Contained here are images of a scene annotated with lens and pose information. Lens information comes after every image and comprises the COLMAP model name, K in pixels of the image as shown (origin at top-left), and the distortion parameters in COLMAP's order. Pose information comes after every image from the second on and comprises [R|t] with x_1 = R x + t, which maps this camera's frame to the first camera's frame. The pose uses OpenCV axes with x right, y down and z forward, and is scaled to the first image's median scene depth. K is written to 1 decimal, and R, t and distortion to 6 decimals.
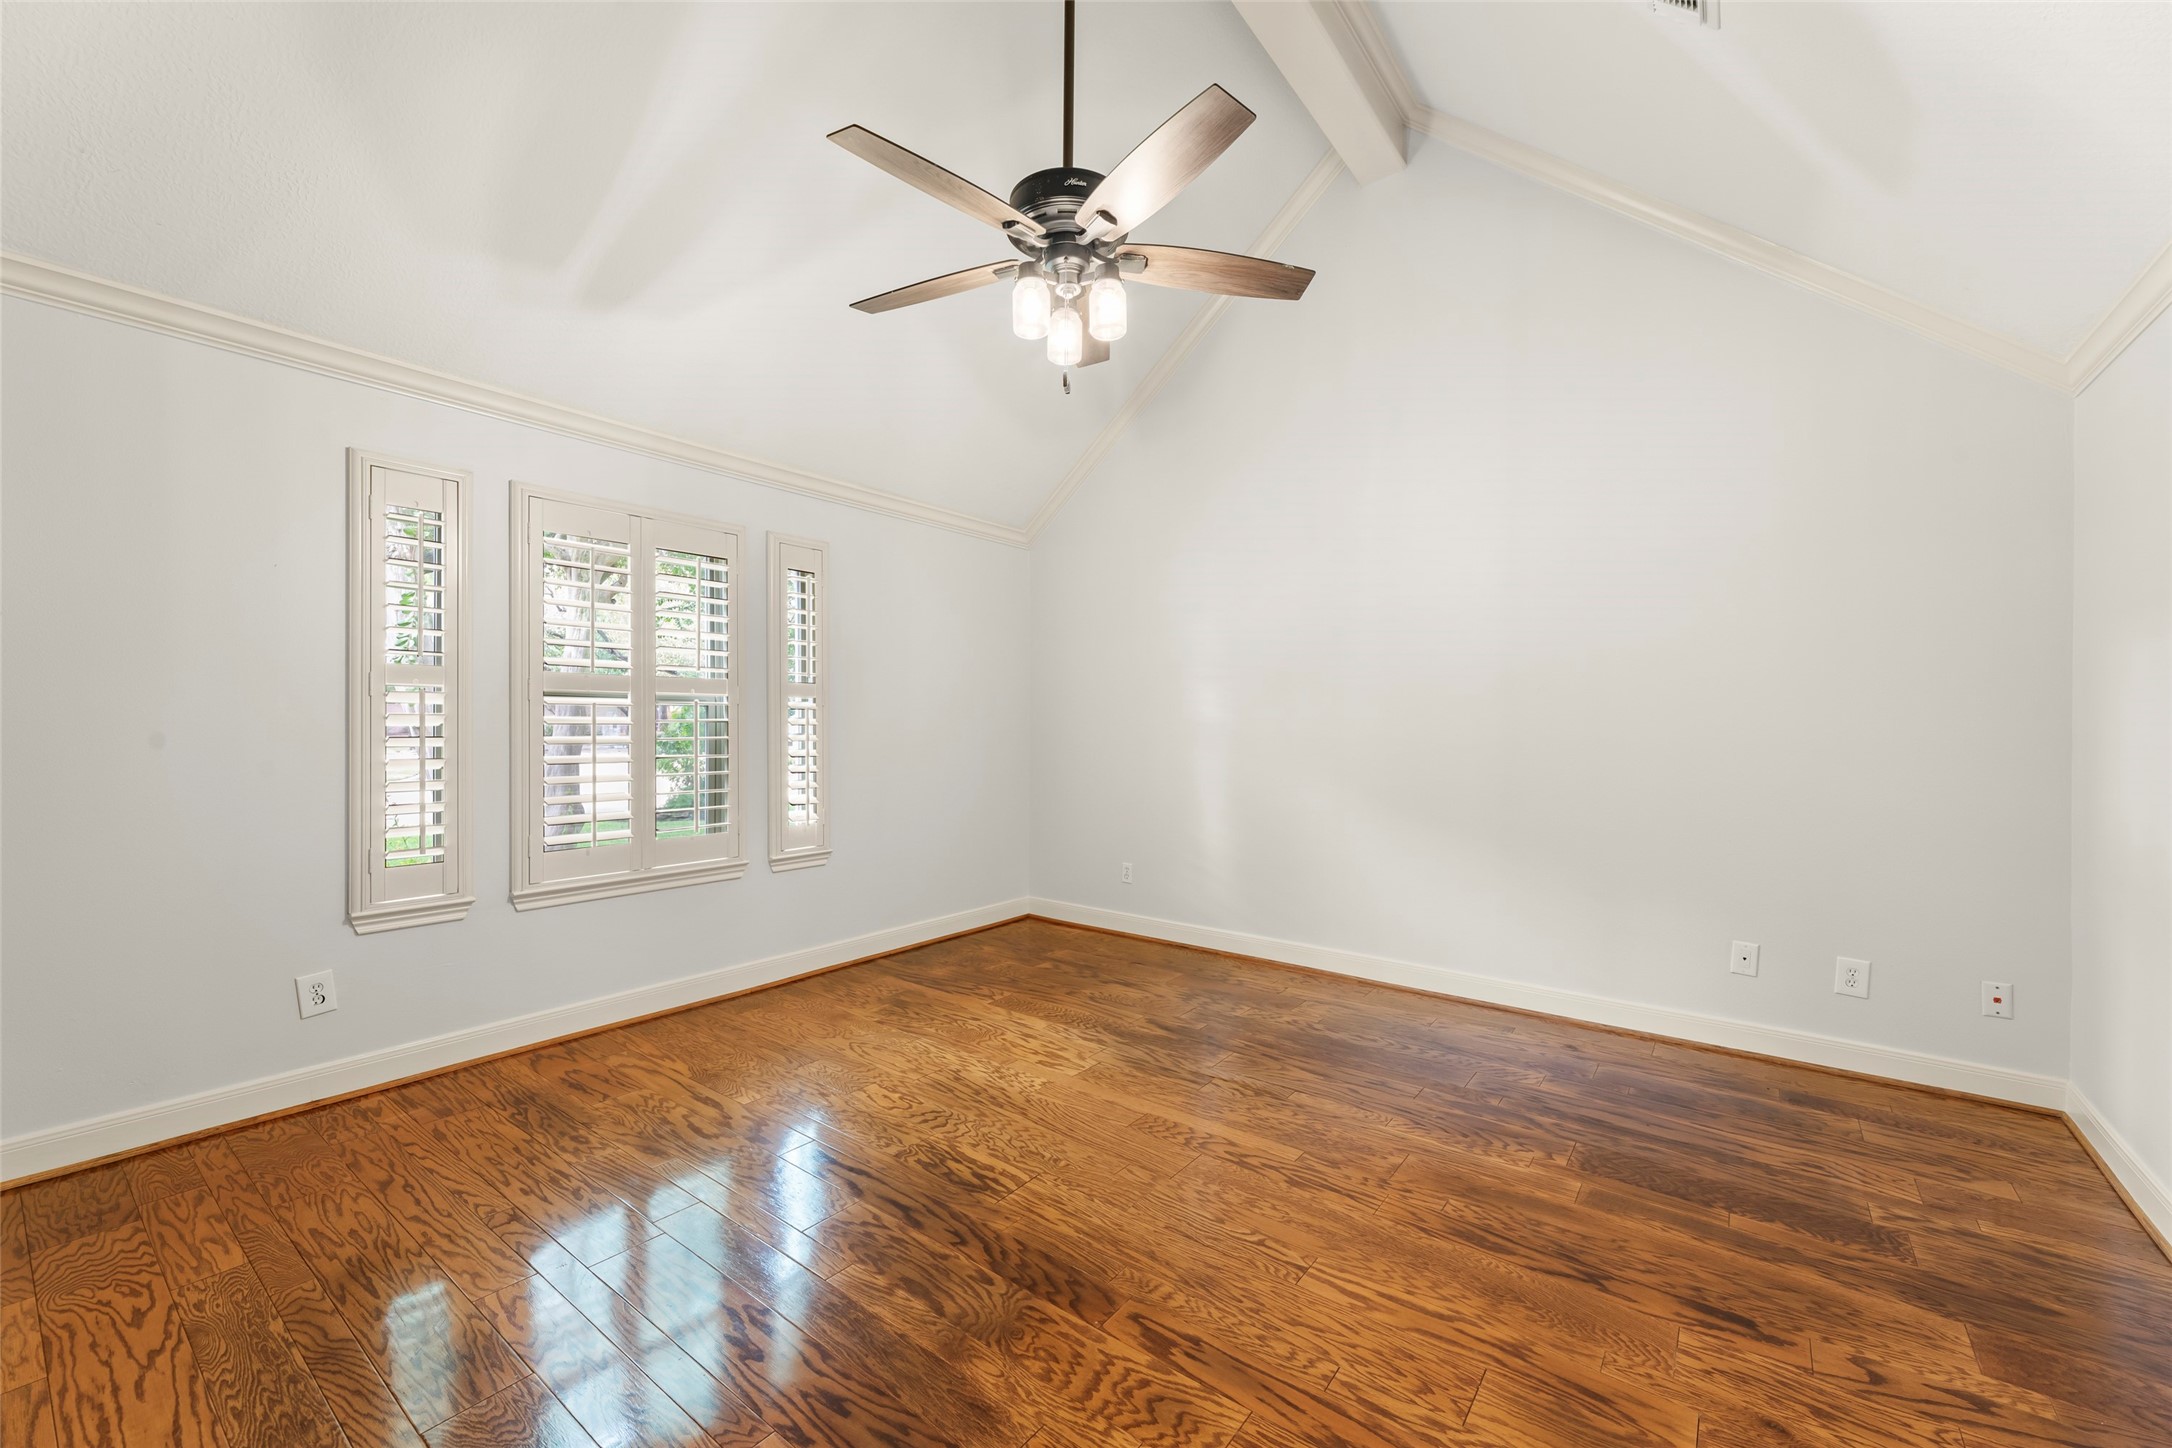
lens RADIAL K [[874.4, 0, 1089.9], [0, 874.4, 727.5], [0, 0, 1]] dist [0.000697, -0.000708]
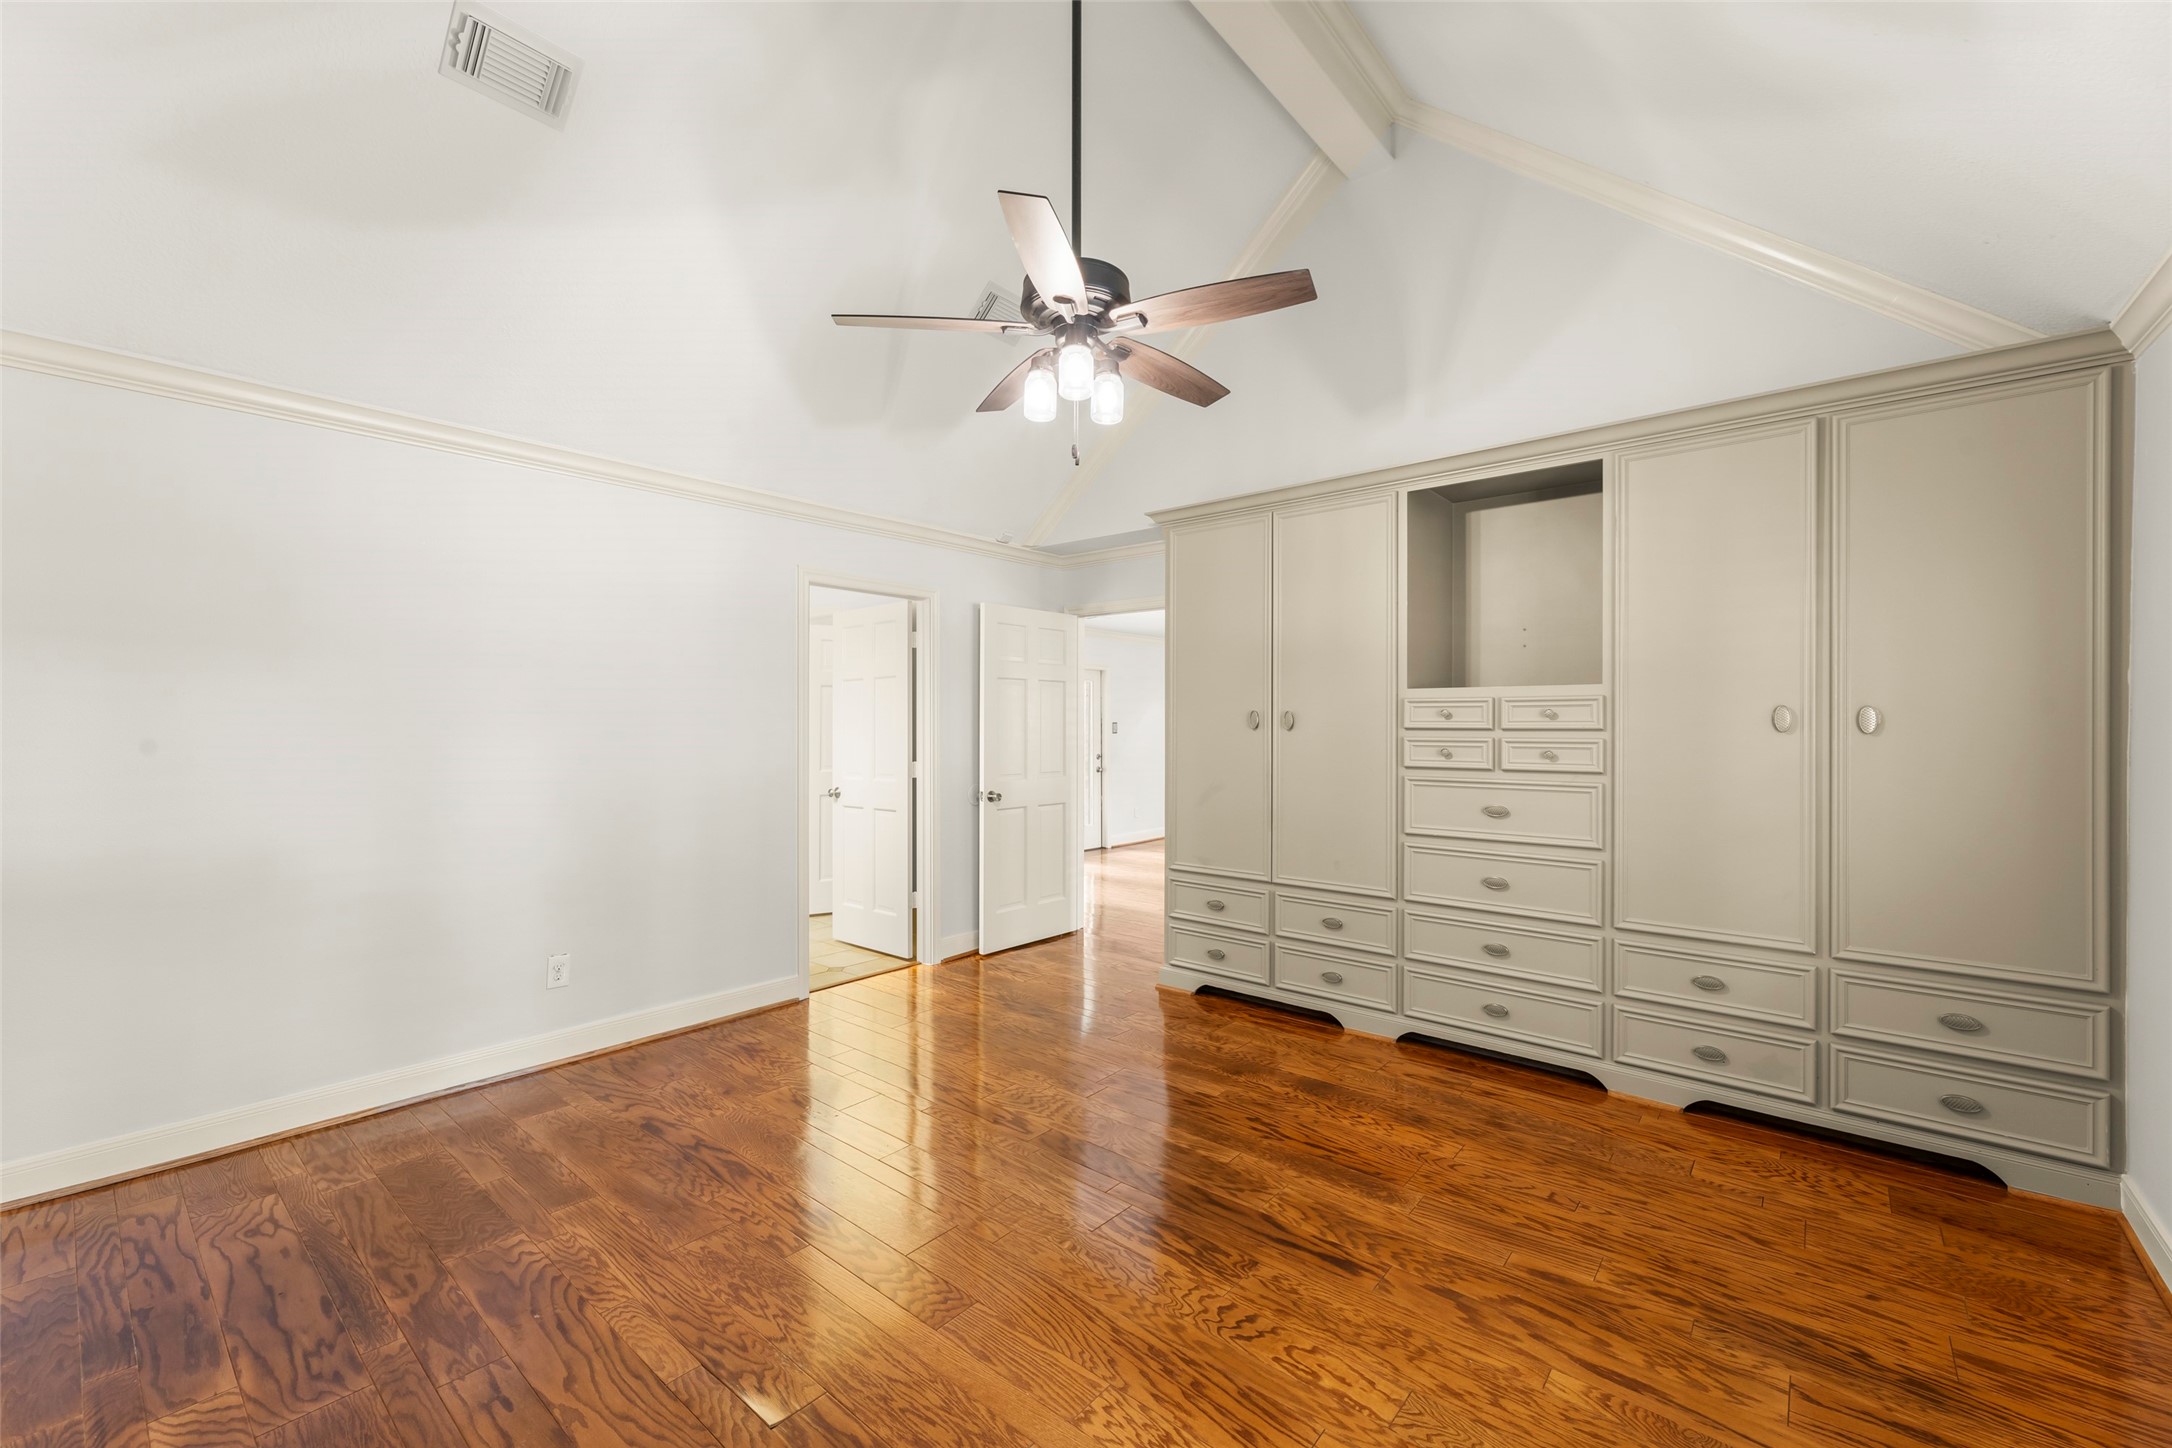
lens RADIAL K [[874.4, 0, 1081.9], [0, 874.4, 725.9], [0, 0, 1]] dist [0.000697, -0.000708]
pose [[-0.998360, -0.011942, 0.055988, -0.091564], [-0.011561, 0.999908, 0.007127, -0.049275], [-0.056068, 0.006468, -0.998406, 1.896638]]
